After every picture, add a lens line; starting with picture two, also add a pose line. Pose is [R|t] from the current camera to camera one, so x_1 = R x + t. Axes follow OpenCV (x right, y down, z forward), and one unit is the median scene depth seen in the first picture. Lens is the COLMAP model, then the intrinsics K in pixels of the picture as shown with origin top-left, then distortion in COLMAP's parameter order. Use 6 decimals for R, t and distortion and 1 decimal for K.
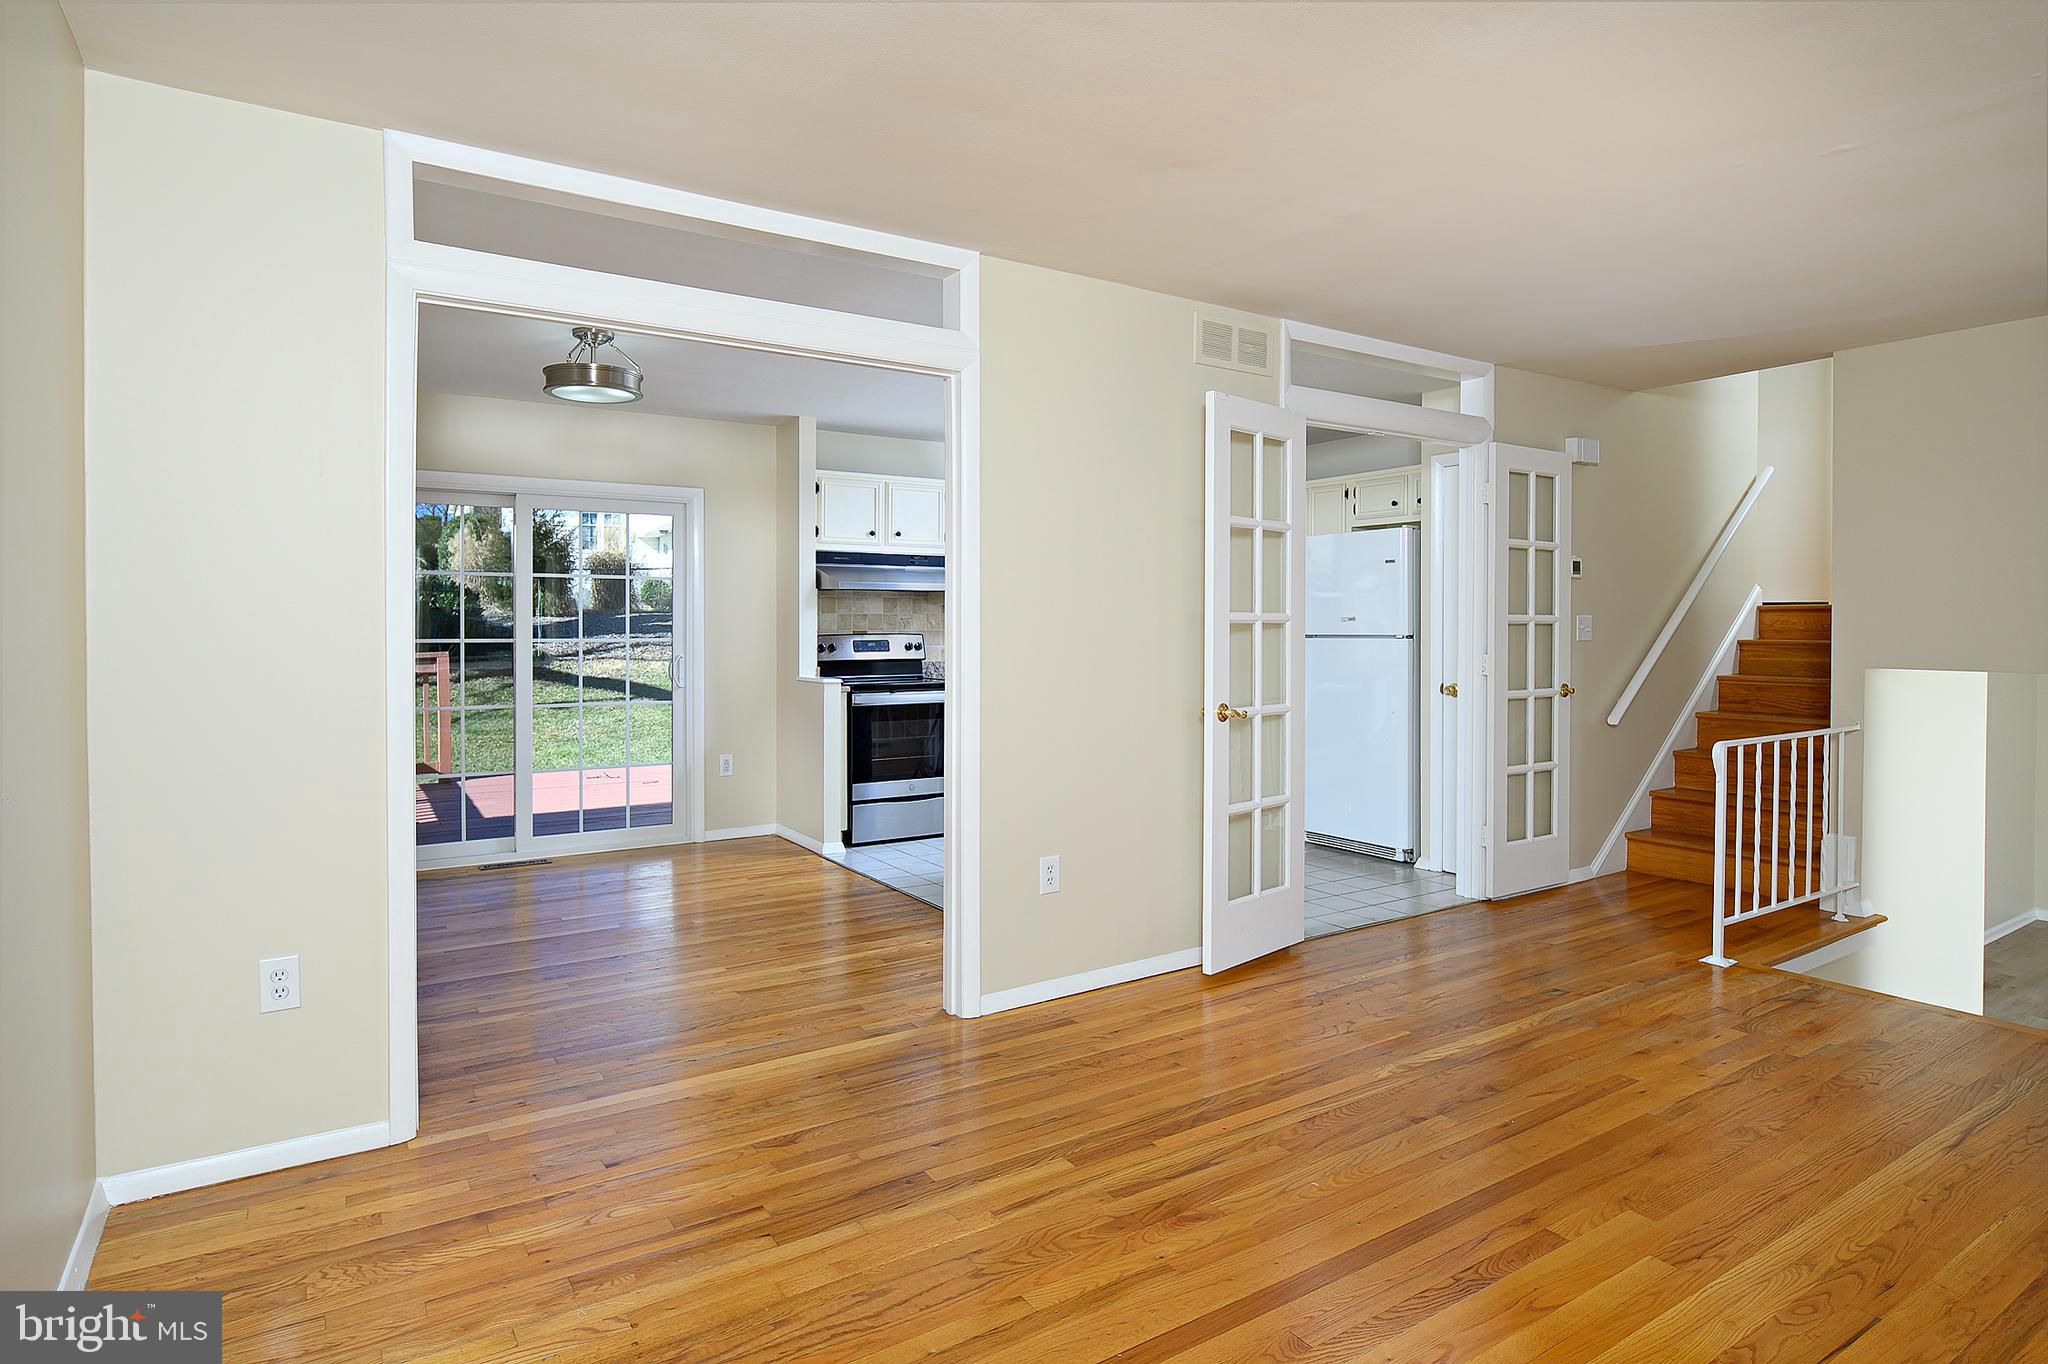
lens RADIAL K [[1103.4, 0, 1016.4], [0, 1103.4, 636.8], [0, 0, 1]] dist [-0.001006, -0.006451]
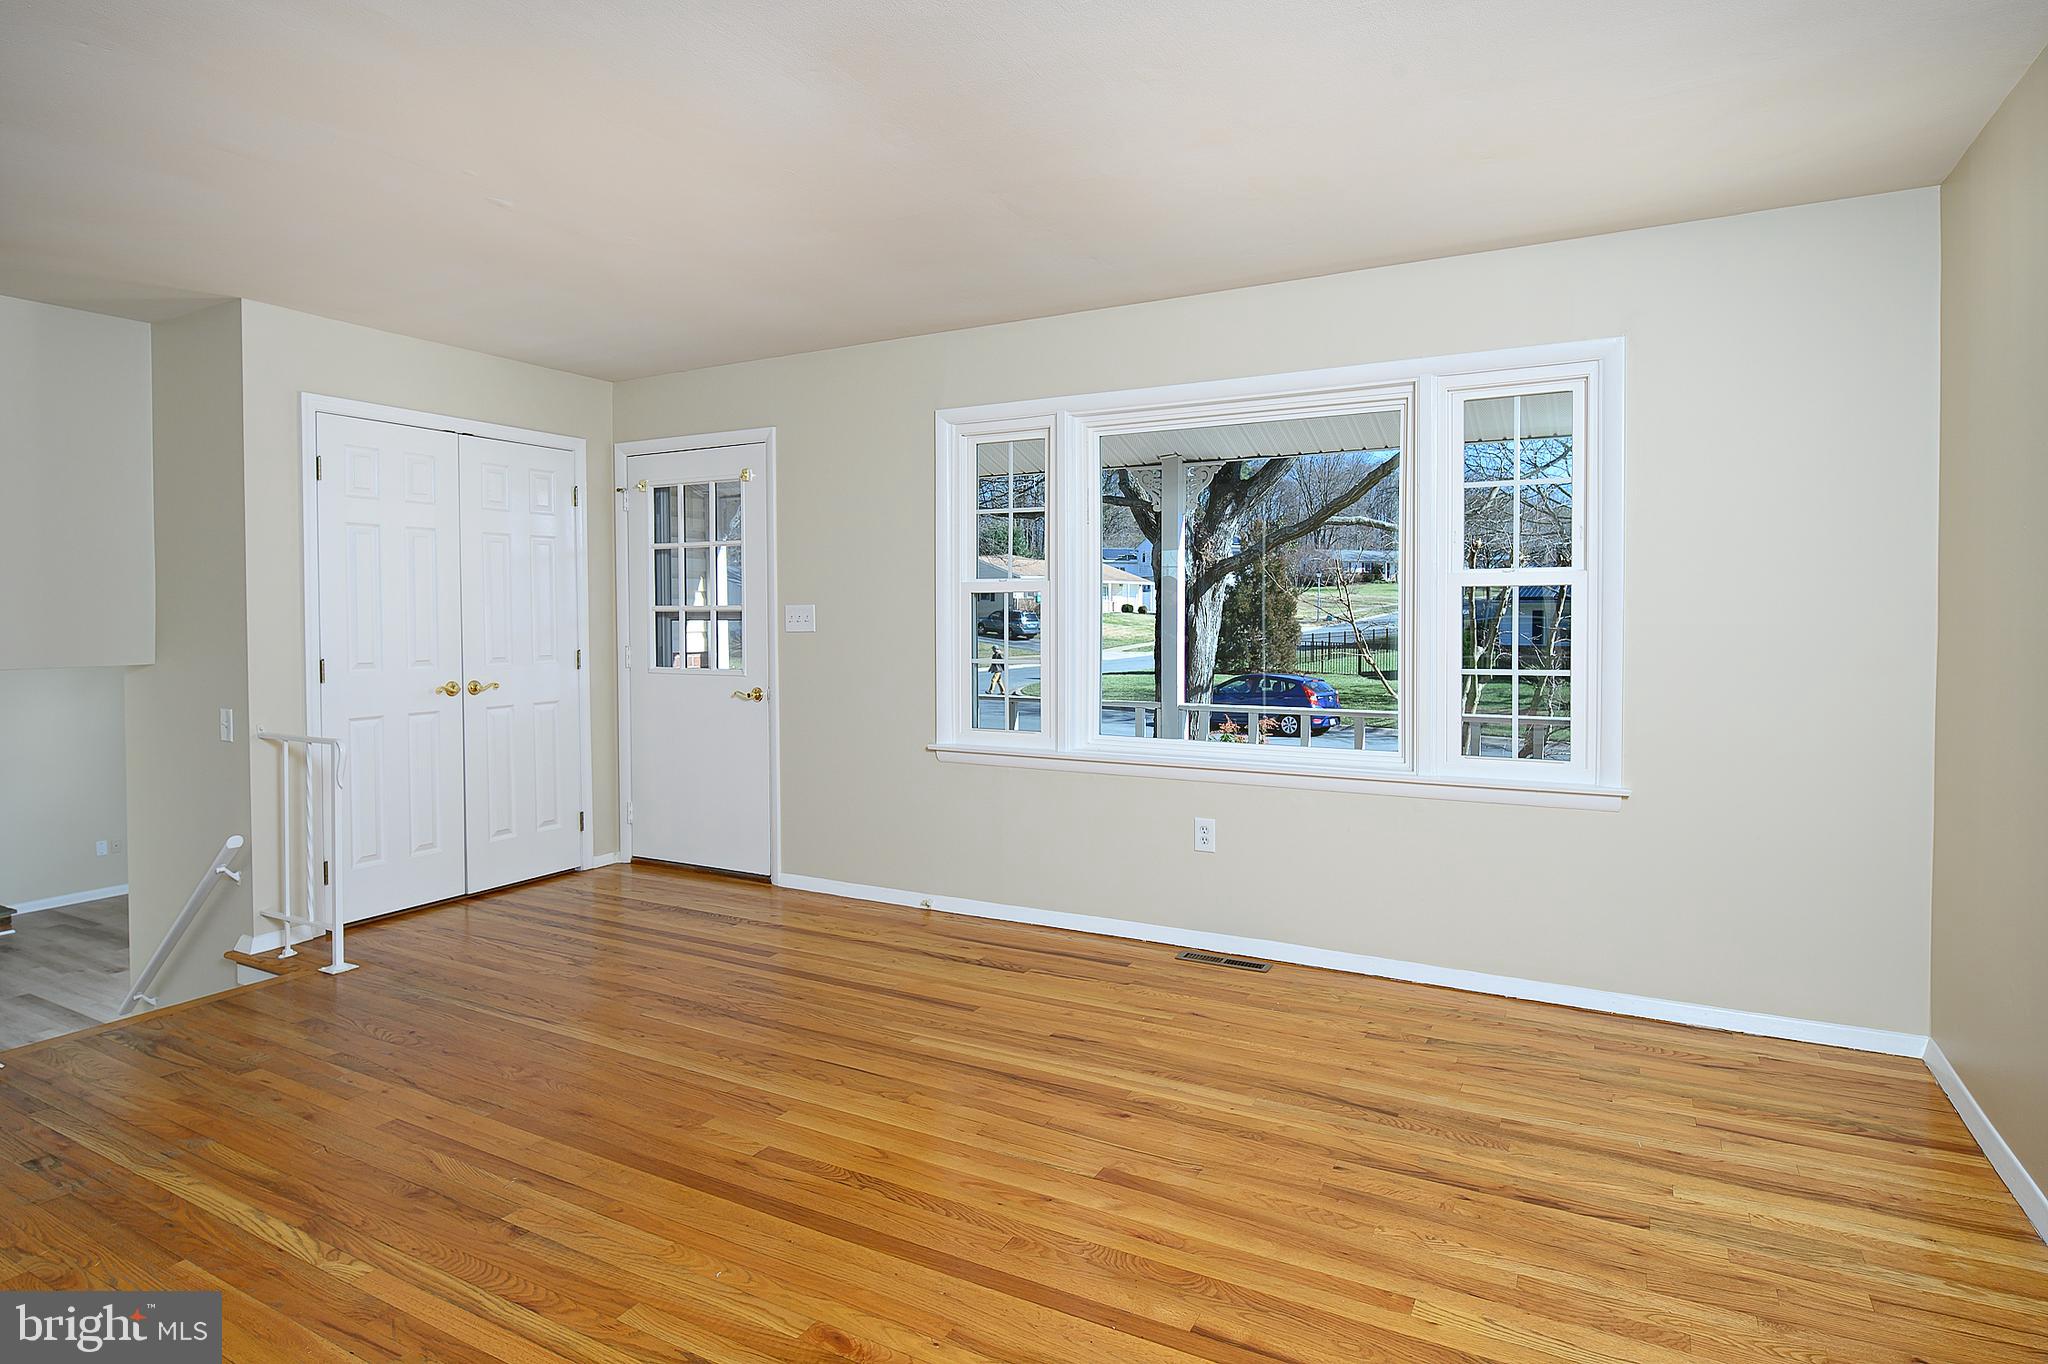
lens RADIAL K [[1103.4, 0, 1016.4], [0, 1103.4, 636.8], [0, 0, 1]] dist [-0.001006, -0.006451]
pose [[-0.469835, -0.018900, 0.882552, -0.244412], [0.013444, 0.999502, 0.028562, -0.007605], [-0.882652, 0.025285, -0.469347, 0.498131]]
